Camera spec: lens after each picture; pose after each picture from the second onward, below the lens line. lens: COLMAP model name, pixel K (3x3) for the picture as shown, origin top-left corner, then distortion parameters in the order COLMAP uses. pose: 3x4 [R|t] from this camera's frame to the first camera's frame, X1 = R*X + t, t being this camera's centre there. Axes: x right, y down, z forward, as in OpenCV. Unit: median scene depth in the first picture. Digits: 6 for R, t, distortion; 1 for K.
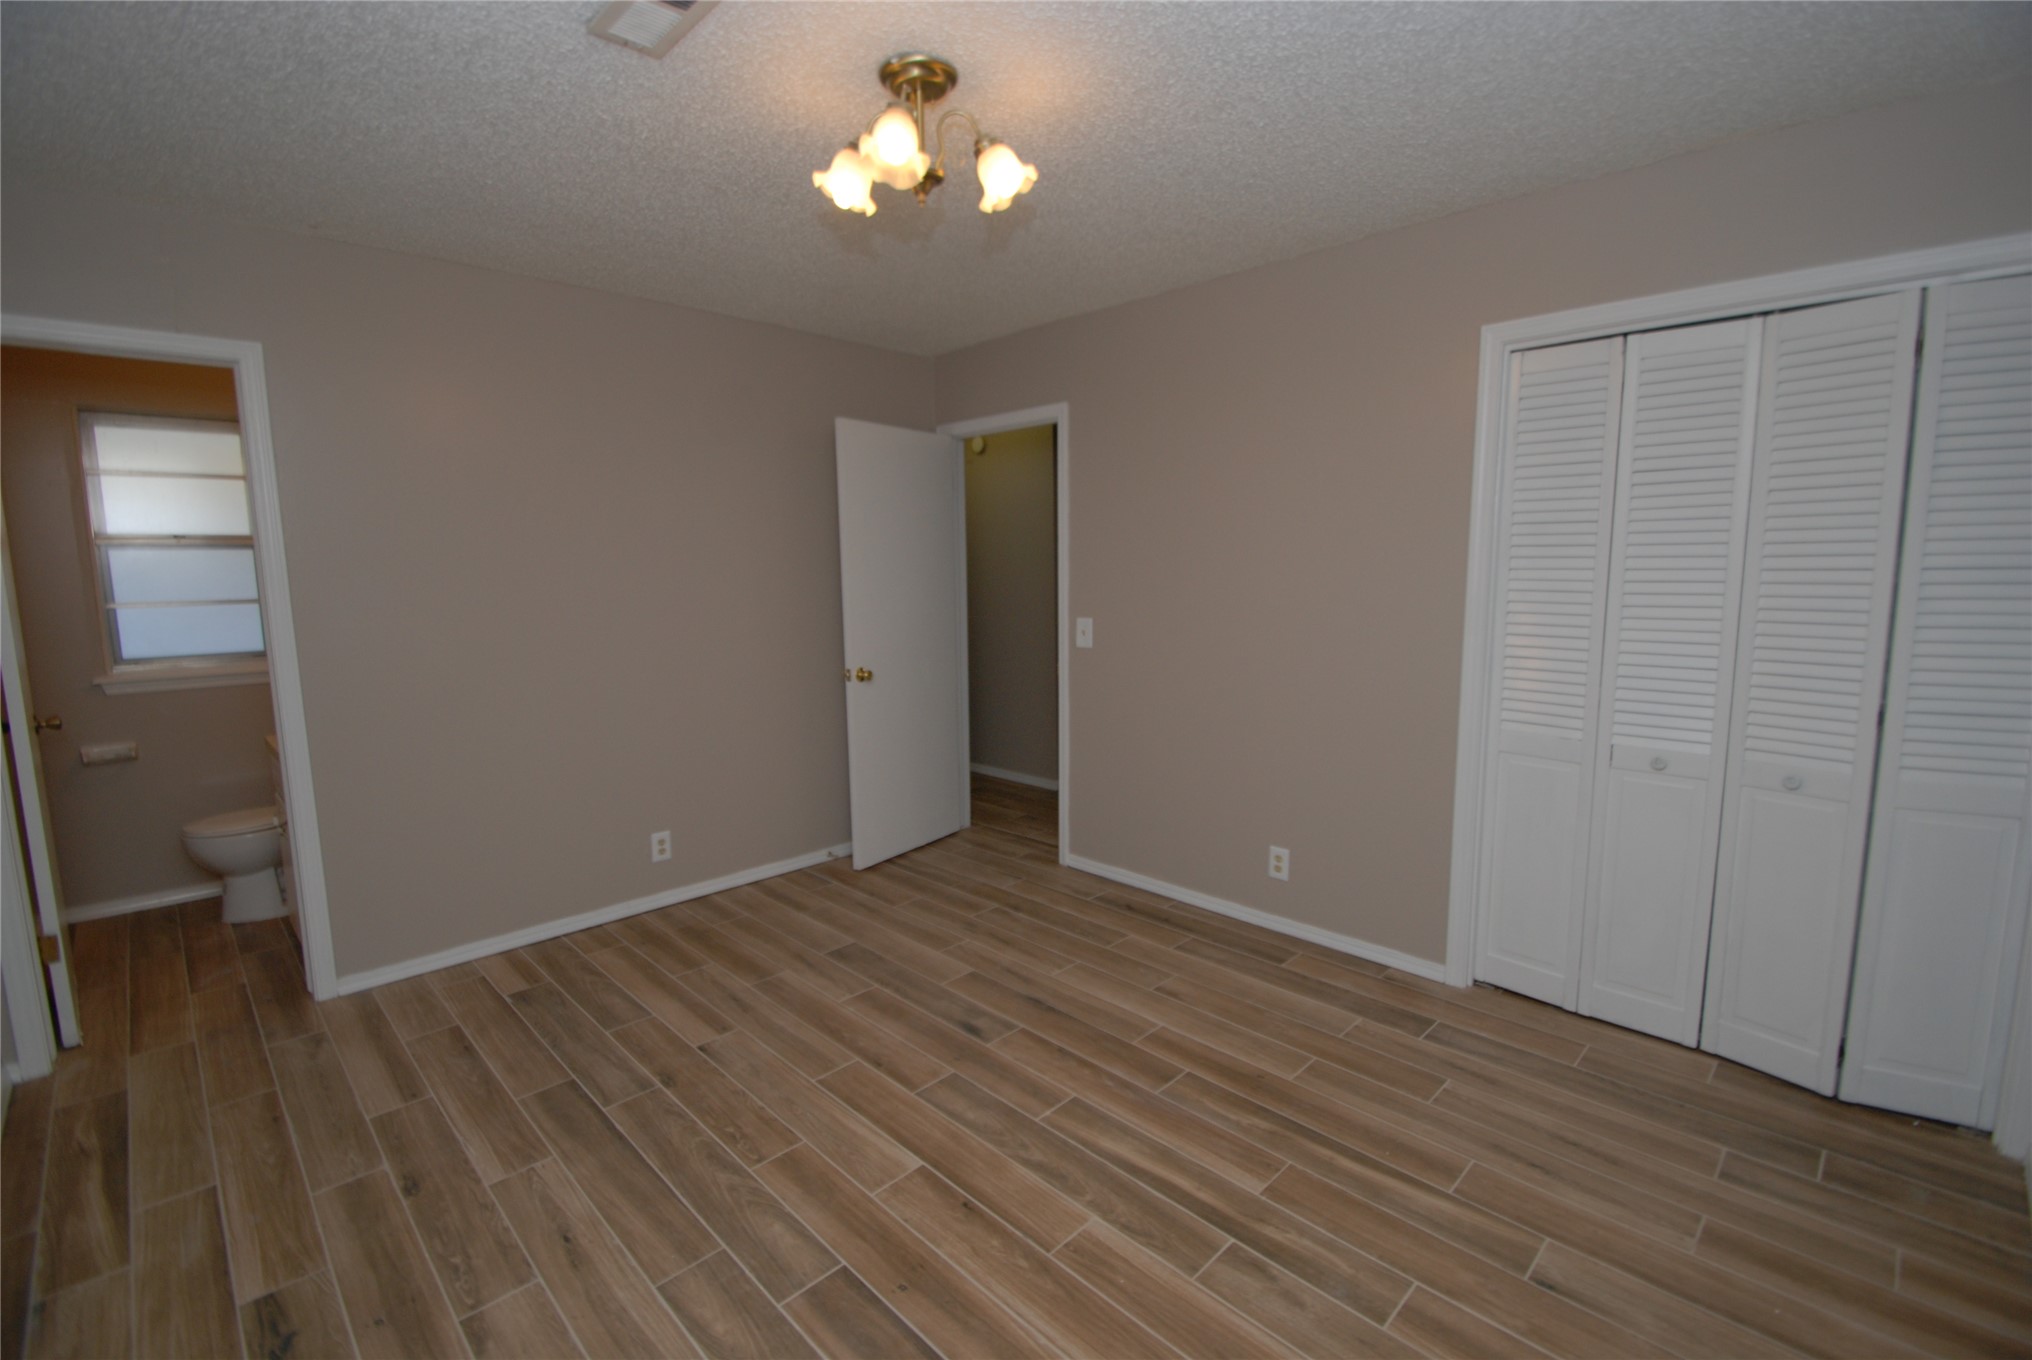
lens RADIAL K [[891.7, 0, 1032.0], [0, 891.7, 687.4], [0, 0, 1]] dist [-0.004225, -0.007722]
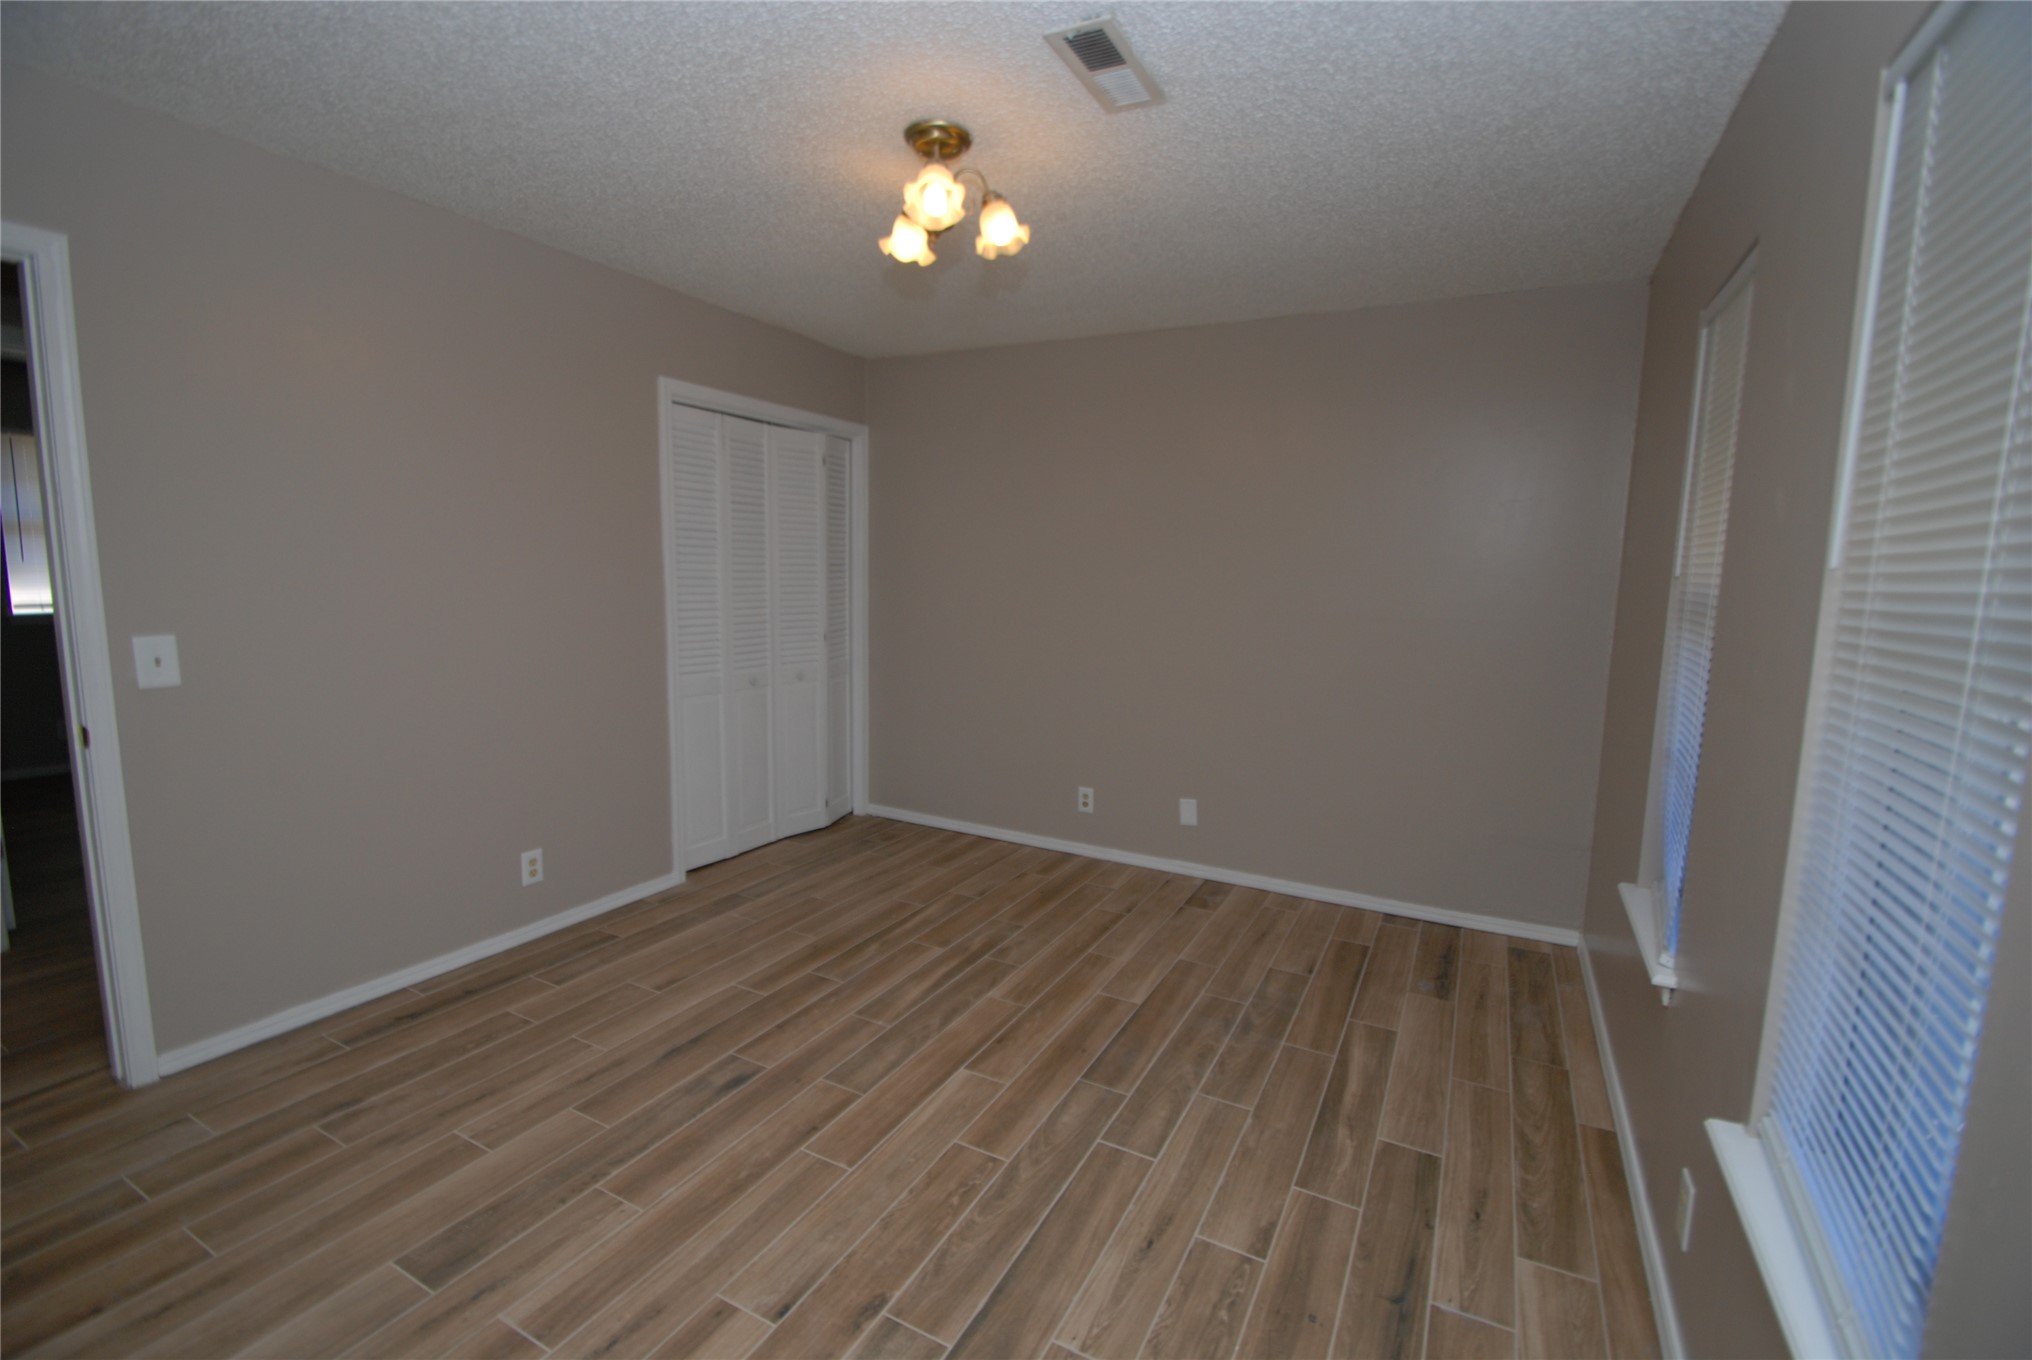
lens RADIAL K [[891.7, 0, 1018.7], [0, 891.7, 669.1], [0, 0, 1]] dist [-0.004225, -0.007722]
pose [[-0.290516, -0.107821, 0.950776, -1.088679], [0.111250, 0.983087, 0.145478, -0.131358], [-0.950381, 0.148038, -0.273607, 1.059178]]
